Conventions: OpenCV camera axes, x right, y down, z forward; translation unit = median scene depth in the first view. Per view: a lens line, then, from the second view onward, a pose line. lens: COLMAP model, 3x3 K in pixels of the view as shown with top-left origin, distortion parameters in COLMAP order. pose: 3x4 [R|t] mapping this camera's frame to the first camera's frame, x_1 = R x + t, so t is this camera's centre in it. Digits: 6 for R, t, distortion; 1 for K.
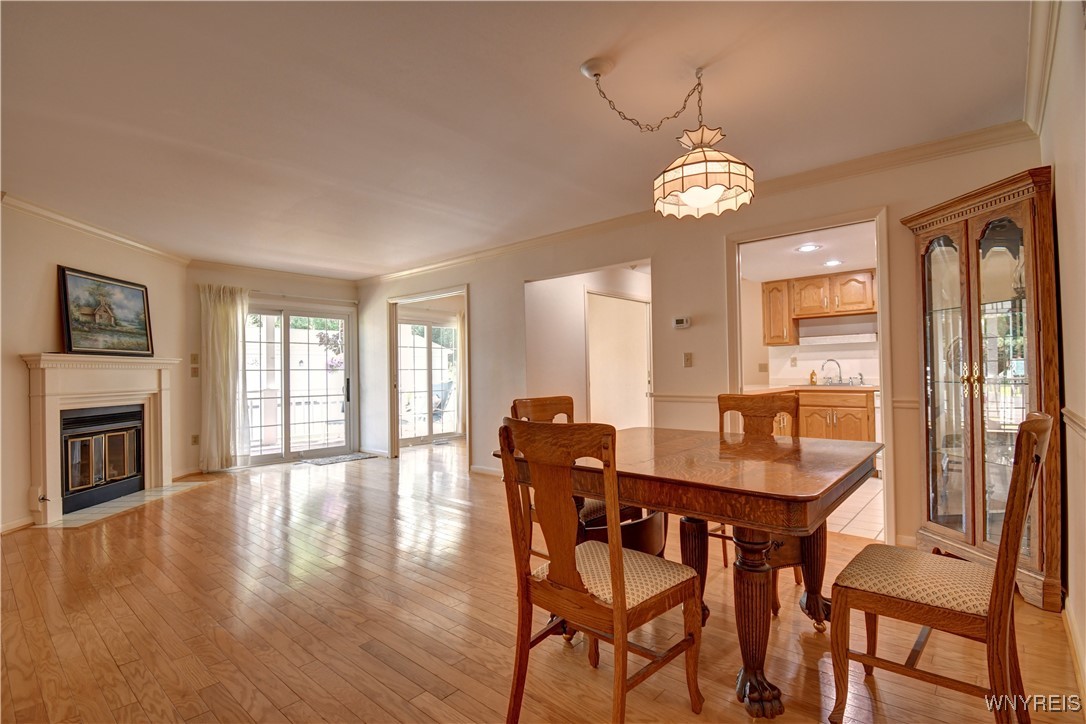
lens RADIAL K [[523.5, 0, 543.0], [0, 523.5, 362.0], [0, 0, 1]] dist [0.028558, -0.032852]
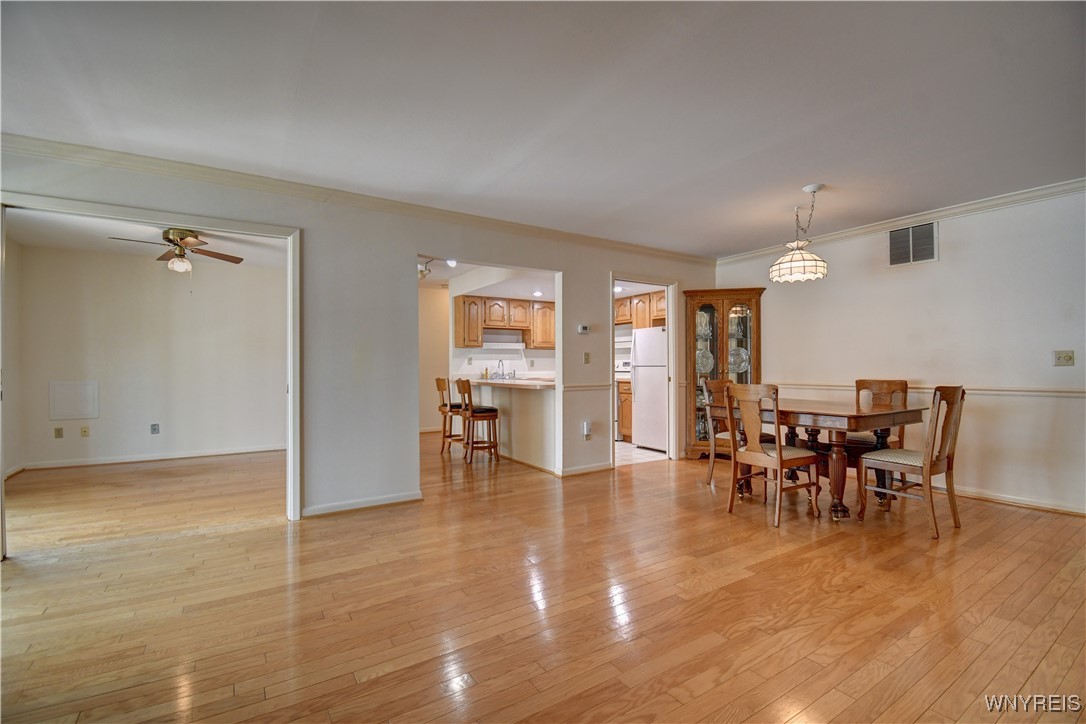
lens RADIAL K [[480.3, 0, 543.0], [0, 480.3, 362.0], [0, 0, 1]] dist [0.010094, -0.018350]
pose [[0.273400, 0.020784, 0.961676, -0.718507], [-0.017413, 0.999710, -0.016655, 0.021967], [-0.961743, -0.012193, 0.273683, 0.622312]]
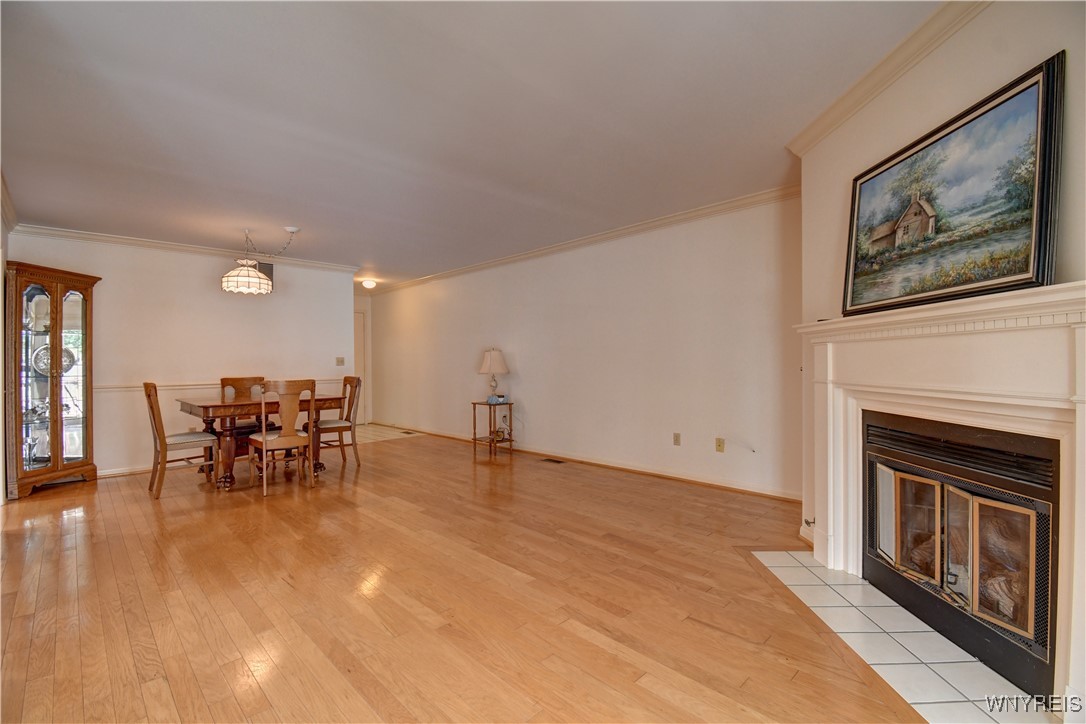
lens RADIAL K [[480.3, 0, 543.0], [0, 480.3, 362.0], [0, 0, 1]] dist [0.010094, -0.018350]
pose [[-0.997284, 0.019295, 0.071082, -0.480682], [0.017882, 0.999631, -0.020455, 0.033541], [-0.071451, -0.019129, -0.997261, 1.300864]]
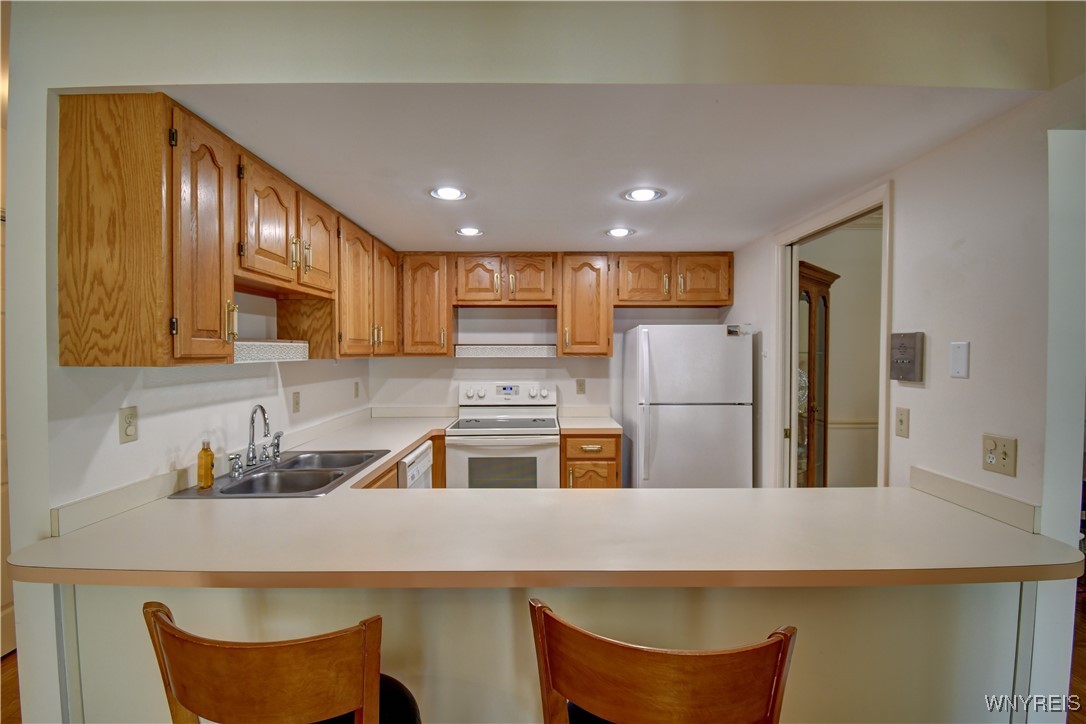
lens RADIAL K [[497.7, 0, 543.0], [0, 497.7, 362.0], [0, 0, 1]] dist [0.014234, -0.020921]
pose [[-0.661179, 0.000143, 0.750228, 0.170253], [-0.004470, 0.999981, -0.004130, -0.039390], [-0.750215, -0.006084, -0.661166, 1.226765]]
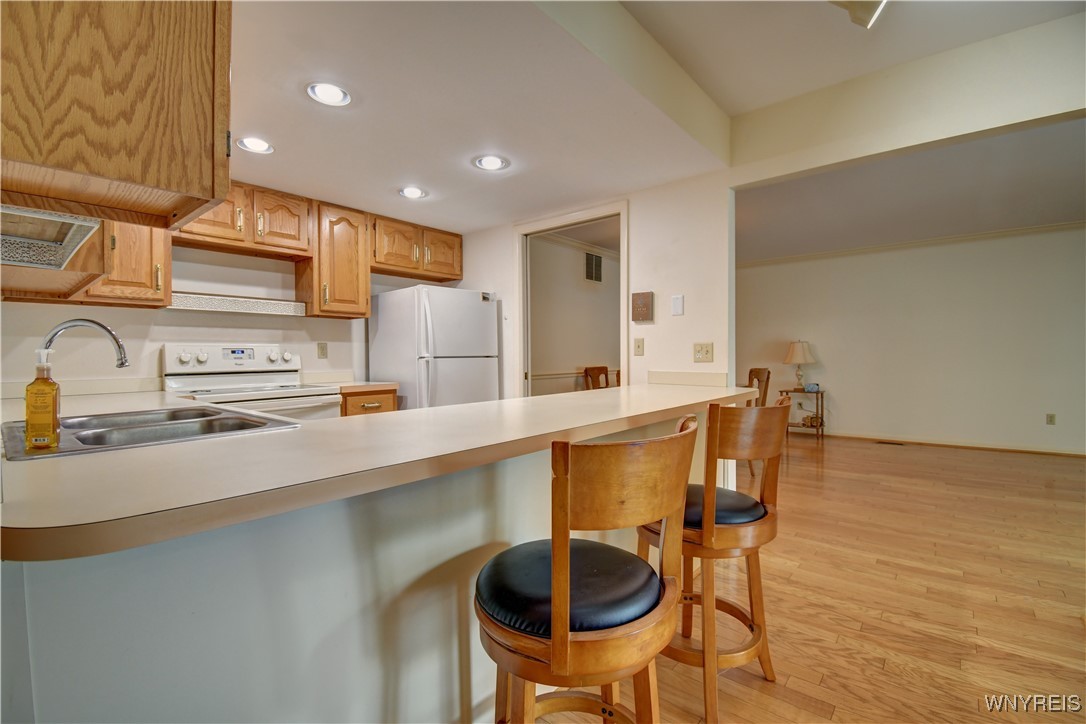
lens RADIAL K [[480.3, 0, 543.0], [0, 480.3, 362.0], [0, 0, 1]] dist [0.010094, -0.018350]
pose [[-0.999519, 0.022721, -0.021086, 0.401072], [0.022859, 0.999719, -0.006327, 0.021910], [0.020936, -0.006806, -0.999758, 1.369796]]
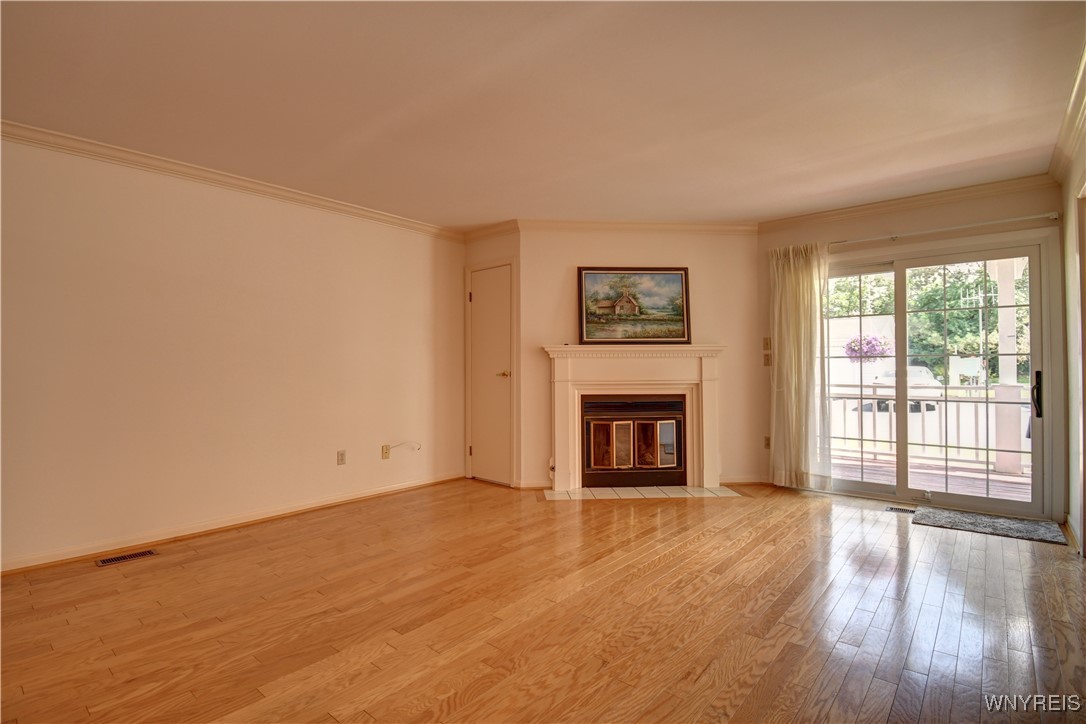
lens RADIAL K [[523.5, 0, 543.0], [0, 523.5, 362.0], [0, 0, 1]] dist [0.028558, -0.032852]
pose [[0.017320, 0.002299, -0.999847, 0.172112], [0.024616, 0.999693, 0.002725, 0.013204], [0.999547, -0.024659, 0.017258, 0.734043]]
